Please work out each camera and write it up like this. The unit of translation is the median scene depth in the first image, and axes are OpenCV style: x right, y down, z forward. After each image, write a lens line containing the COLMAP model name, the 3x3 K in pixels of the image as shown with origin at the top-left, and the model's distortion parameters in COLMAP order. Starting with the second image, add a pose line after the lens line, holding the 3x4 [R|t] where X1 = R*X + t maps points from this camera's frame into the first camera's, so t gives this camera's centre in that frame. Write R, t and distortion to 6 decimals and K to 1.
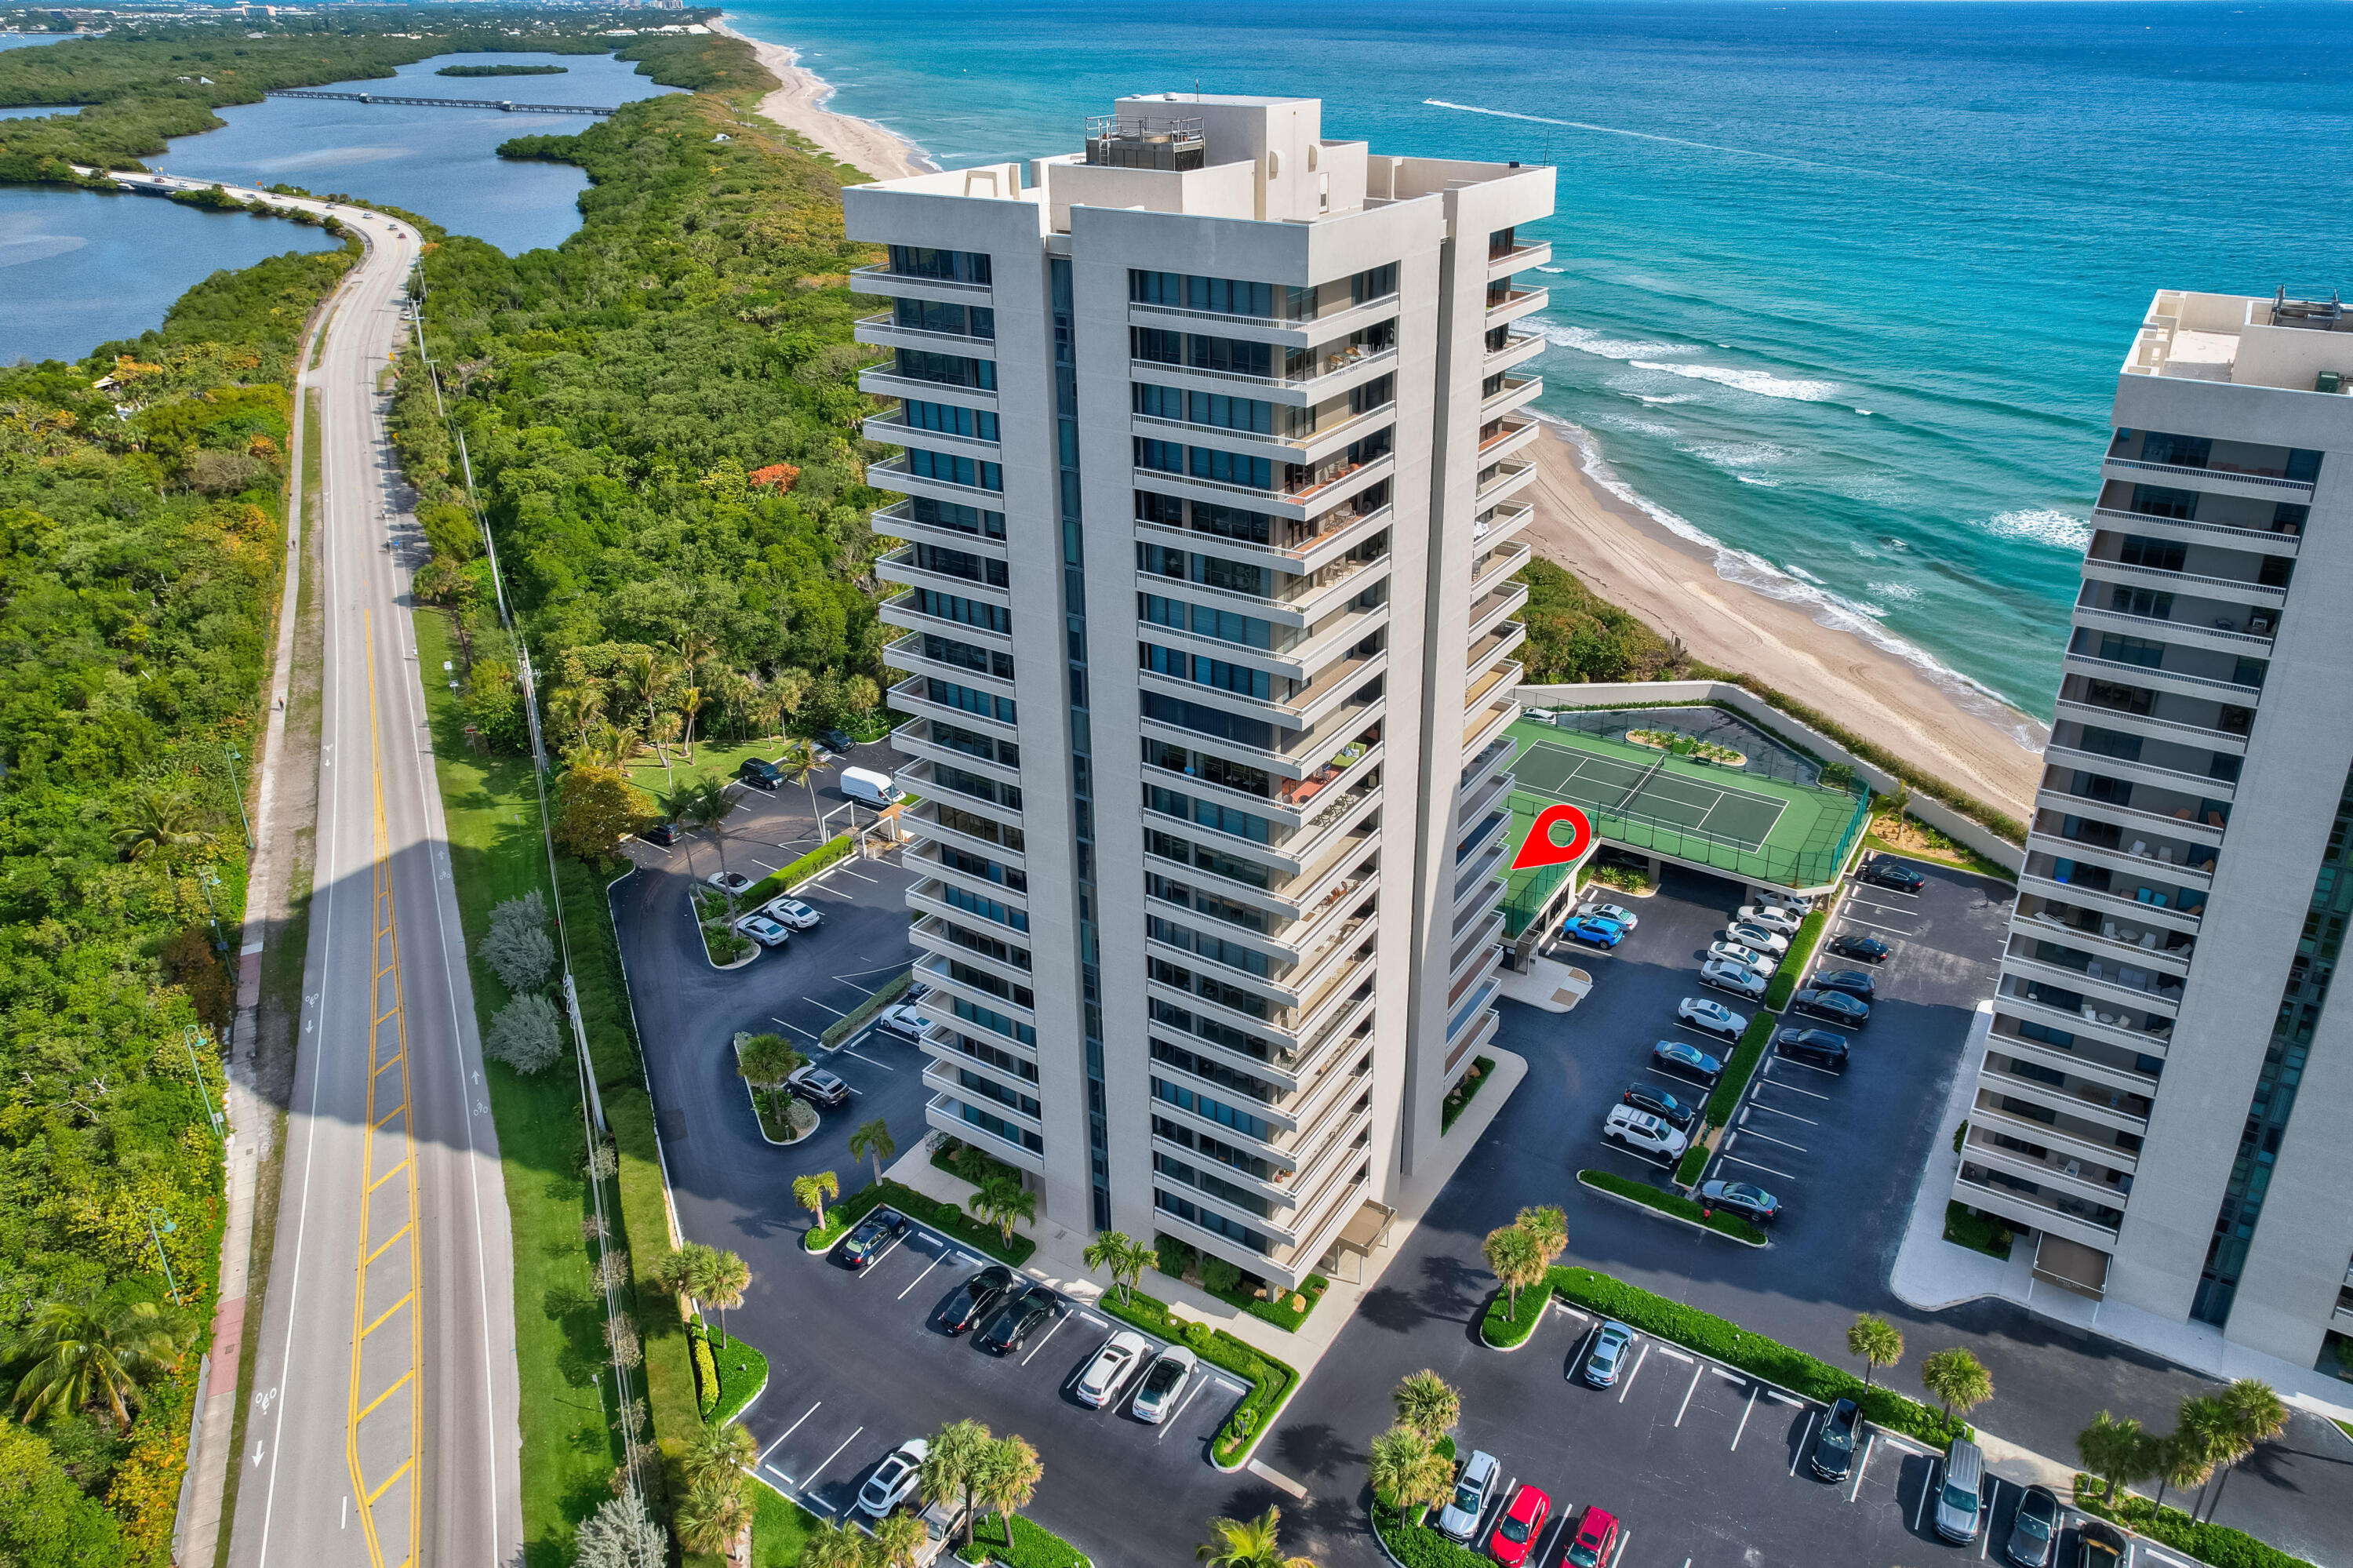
lens RADIAL K [[1628.1, 0, 1177.9], [0, 1628.1, 633.2], [0, 0, 1]] dist [-0.045750, -0.001745]
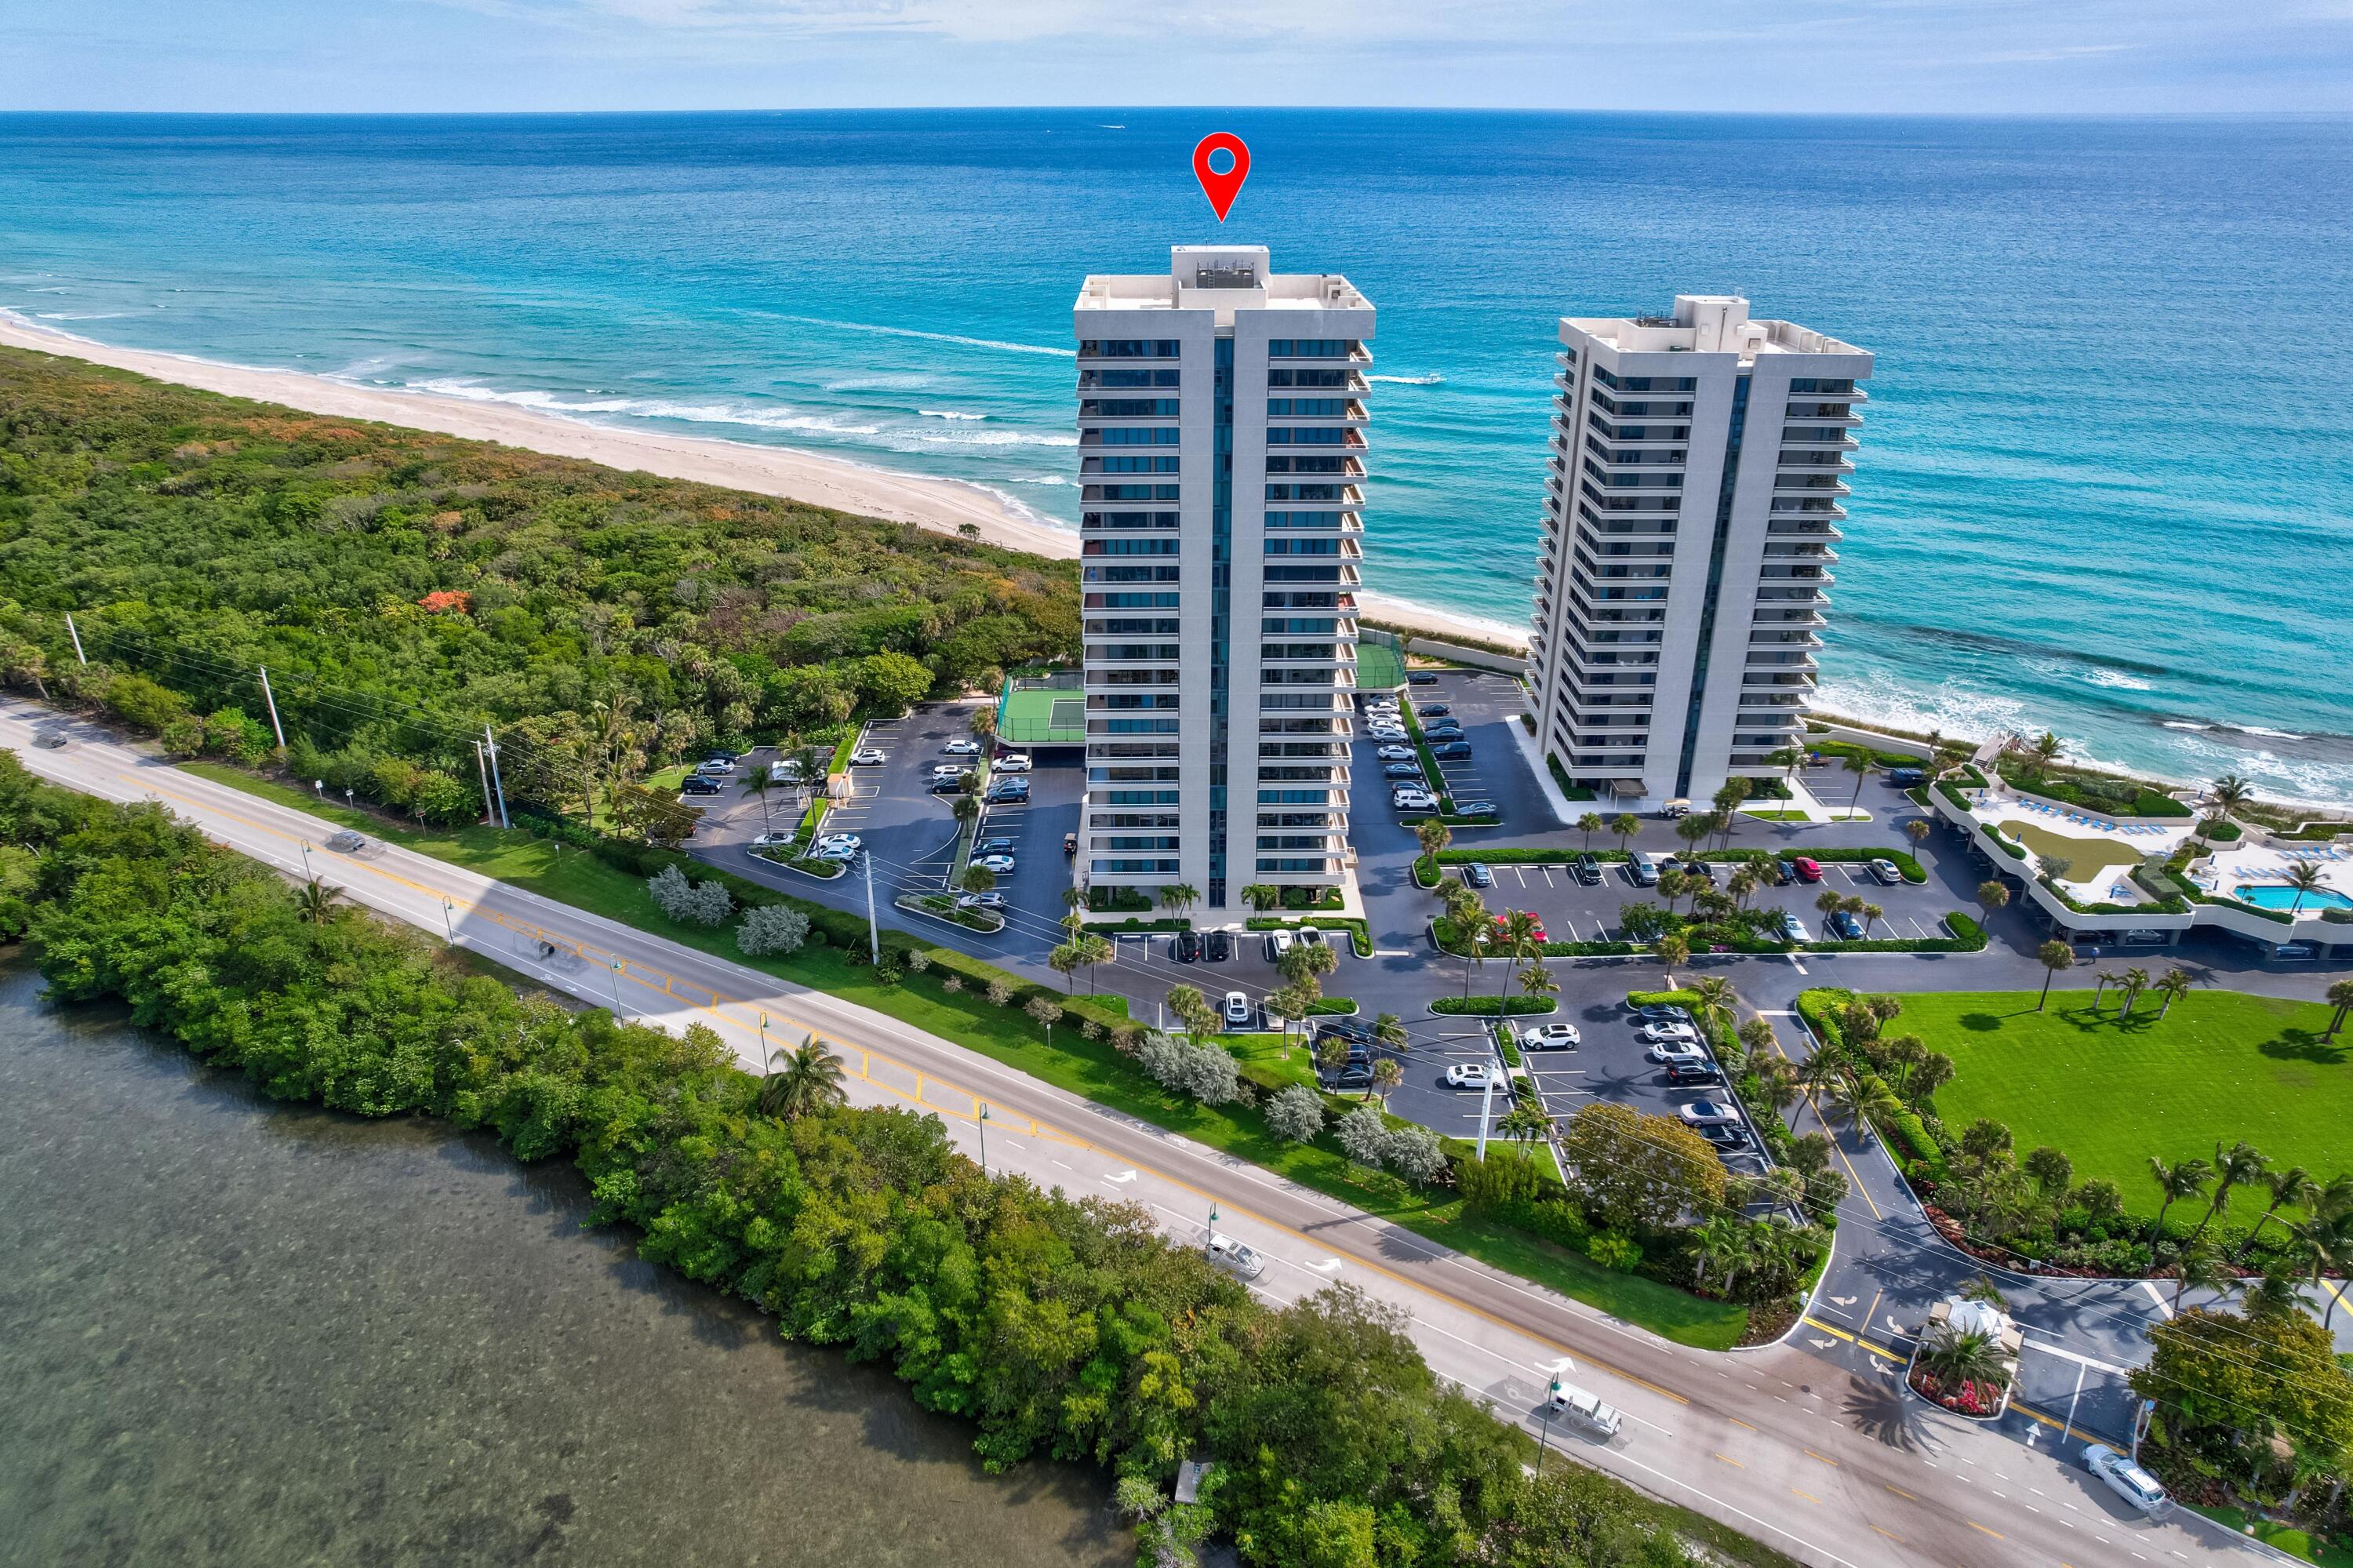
lens RADIAL K [[1540.2, 0, 1180.5], [0, 1540.2, 818.7], [0, 0, 1]] dist [-0.090244, 0.082604]
pose [[0.837267, -0.228618, 0.496707, -0.963345], [0.200226, 0.973492, 0.110558, 0.095768], [-0.508816, 0.006887, 0.860848, -0.448201]]
